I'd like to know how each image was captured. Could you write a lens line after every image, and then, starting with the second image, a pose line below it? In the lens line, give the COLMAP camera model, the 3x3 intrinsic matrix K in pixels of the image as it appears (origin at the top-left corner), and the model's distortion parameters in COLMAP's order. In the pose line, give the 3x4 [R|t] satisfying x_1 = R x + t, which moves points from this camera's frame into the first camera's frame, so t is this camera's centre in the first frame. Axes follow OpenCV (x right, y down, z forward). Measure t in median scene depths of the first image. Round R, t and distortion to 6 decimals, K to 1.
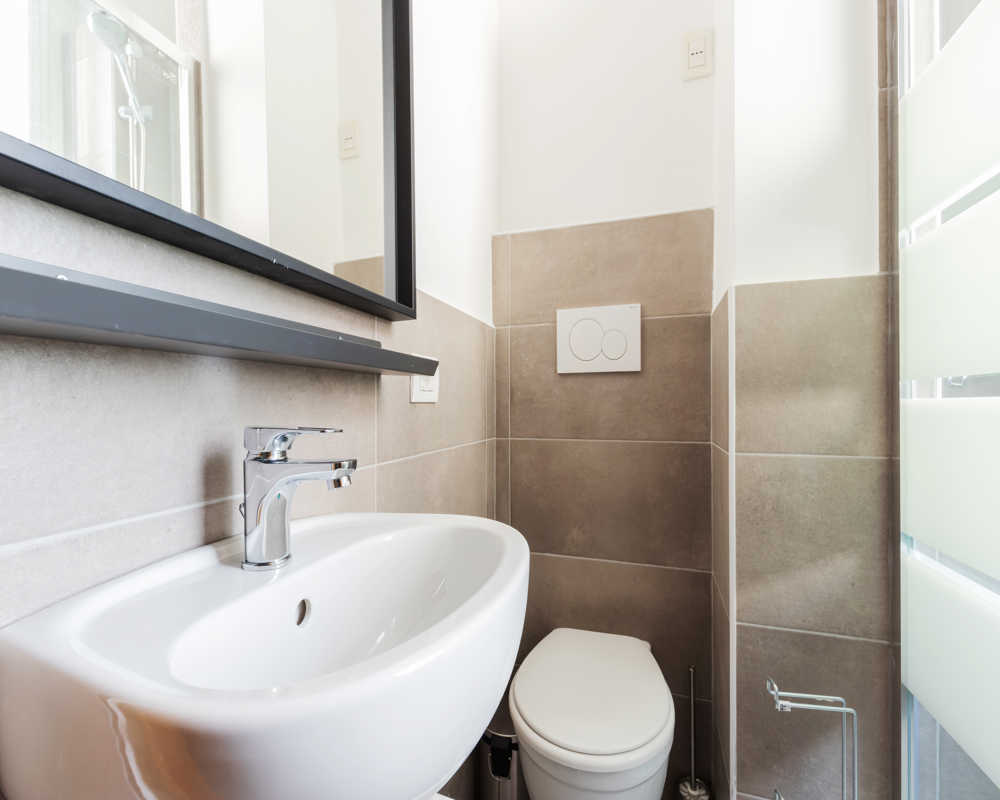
lens RADIAL K [[457.5, 0, 497.7], [0, 457.5, 405.9], [0, 0, 1]] dist [-0.002144, -0.000413]
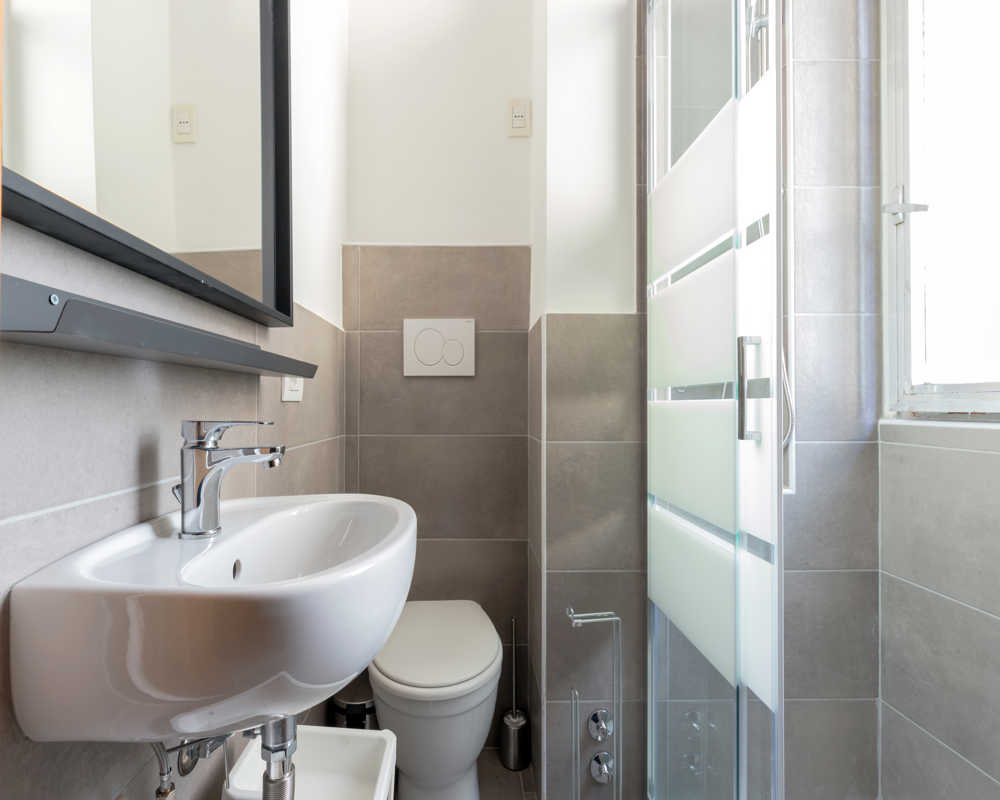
lens RADIAL K [[457.5, 0, 497.7], [0, 457.5, 405.9], [0, 0, 1]] dist [-0.002144, -0.000413]
pose [[0.929871, 0.002975, 0.367874, -0.092530], [-0.003353, 0.999994, 0.000389, 0.001460], [-0.367871, -0.001595, 0.929876, -0.169883]]
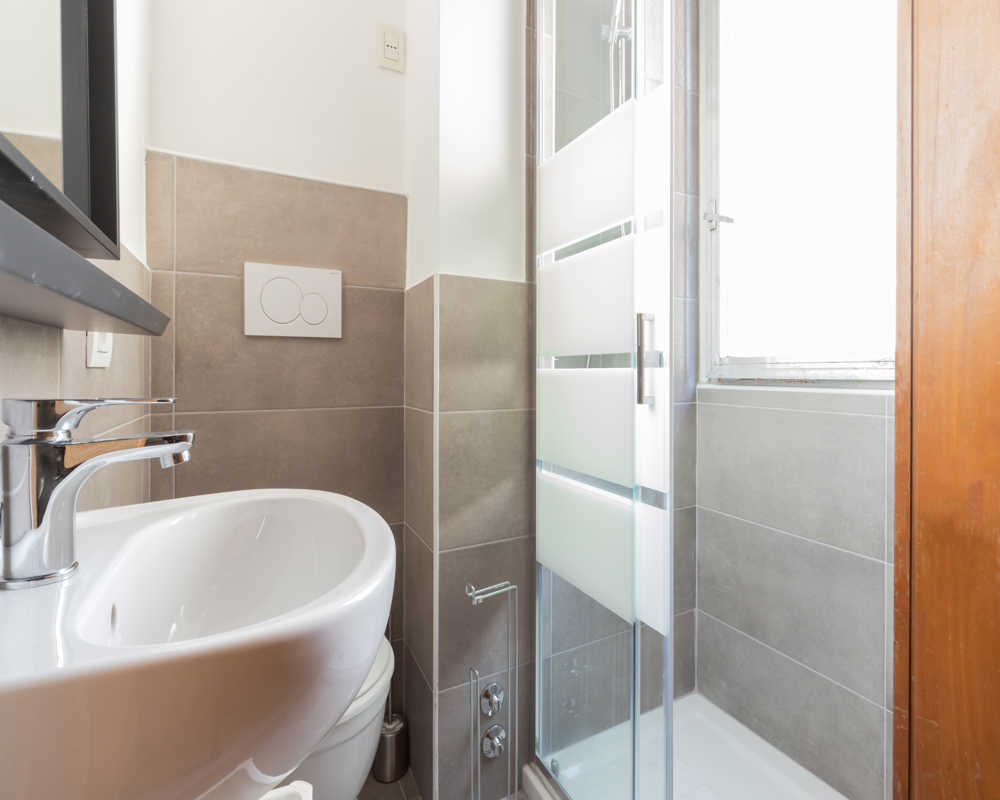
lens RADIAL K [[476.4, 0, 565.9], [0, 476.4, 376.5], [0, 0, 1]] dist [-0.001198, -0.000006]
pose [[0.647305, -0.001692, 0.762230, -0.227573], [-0.003808, 0.999978, 0.005453, 0.000303], [-0.762222, -0.006433, 0.647284, -0.073233]]
